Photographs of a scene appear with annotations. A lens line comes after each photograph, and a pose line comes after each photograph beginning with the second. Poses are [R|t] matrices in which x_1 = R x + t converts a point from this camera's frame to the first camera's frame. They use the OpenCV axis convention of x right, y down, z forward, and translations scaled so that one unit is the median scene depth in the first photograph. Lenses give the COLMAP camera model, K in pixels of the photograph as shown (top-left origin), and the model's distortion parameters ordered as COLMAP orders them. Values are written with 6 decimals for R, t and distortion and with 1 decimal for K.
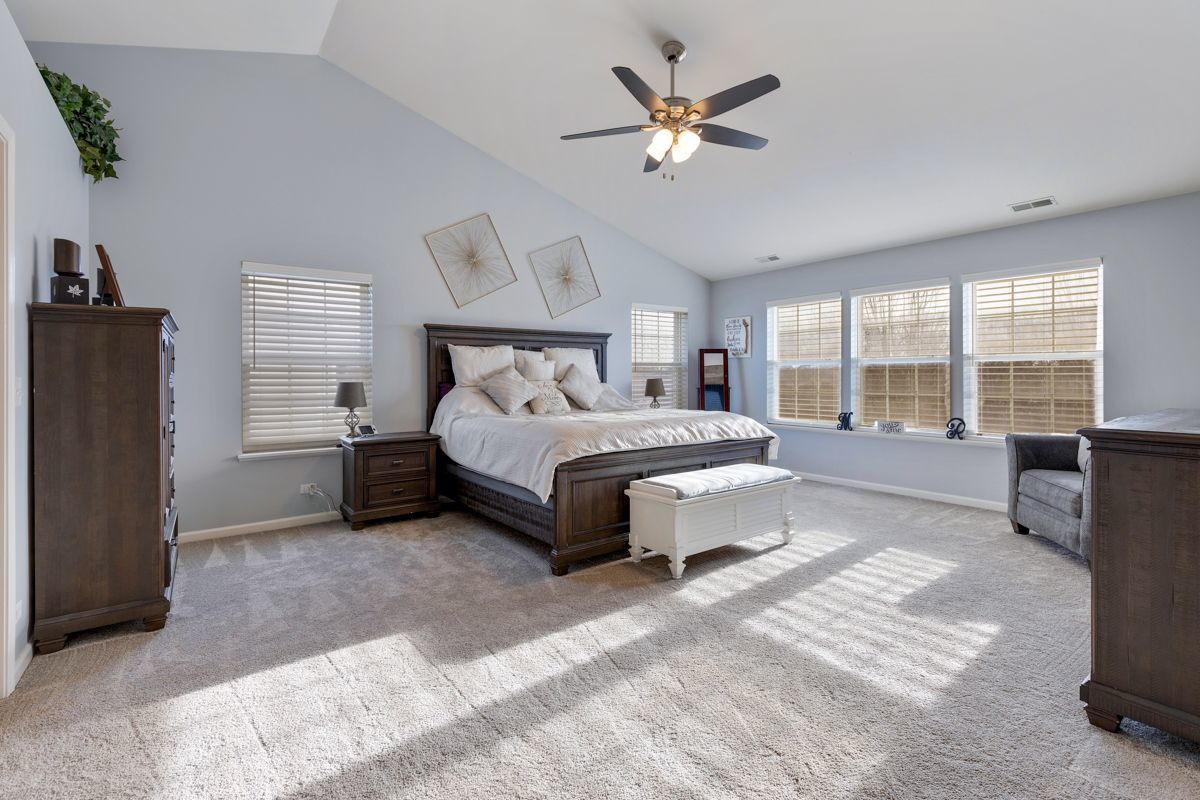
lens RADIAL K [[563.8, 0, 602.6], [0, 563.8, 387.7], [0, 0, 1]] dist [0.037155, -0.000593]
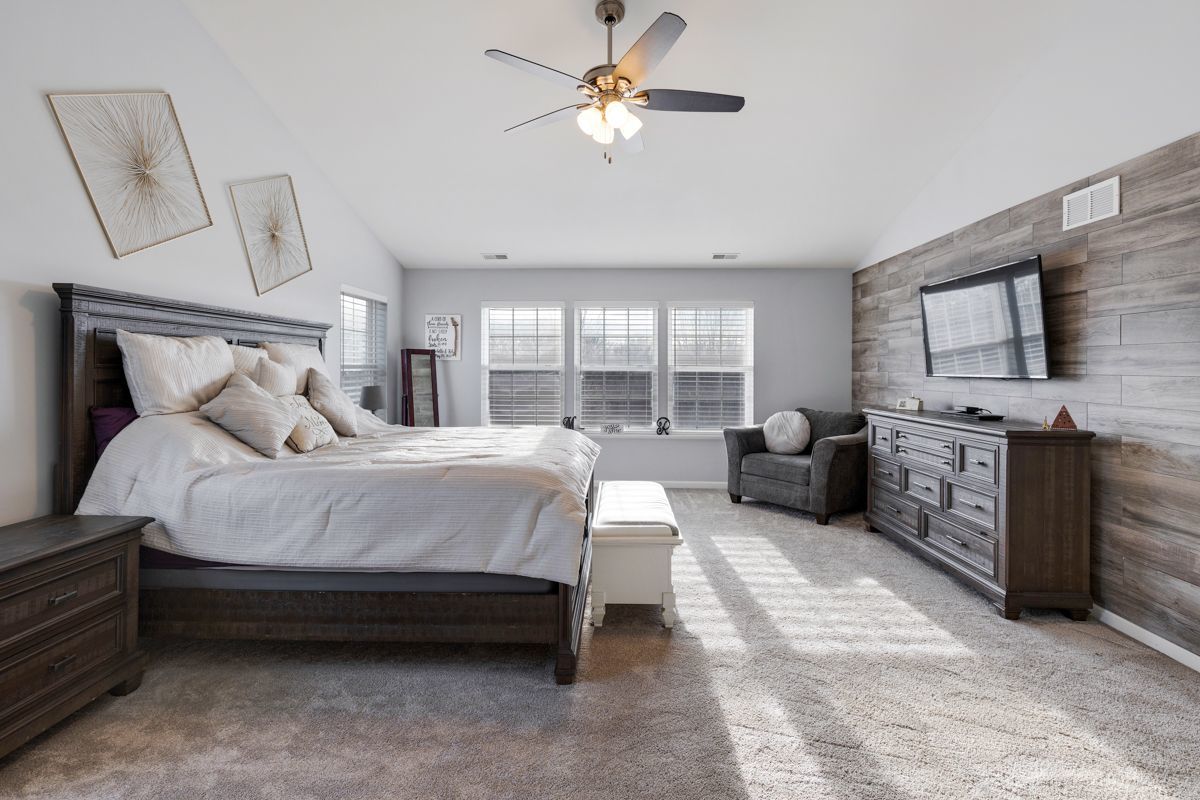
lens RADIAL K [[563.8, 0, 605.5], [0, 563.8, 376.3], [0, 0, 1]] dist [0.037155, -0.000593]
pose [[0.624915, -0.001544, 0.780691, -0.401800], [0.008418, 0.999953, -0.004761, -0.030013], [-0.780647, 0.009547, 0.624899, 0.347716]]
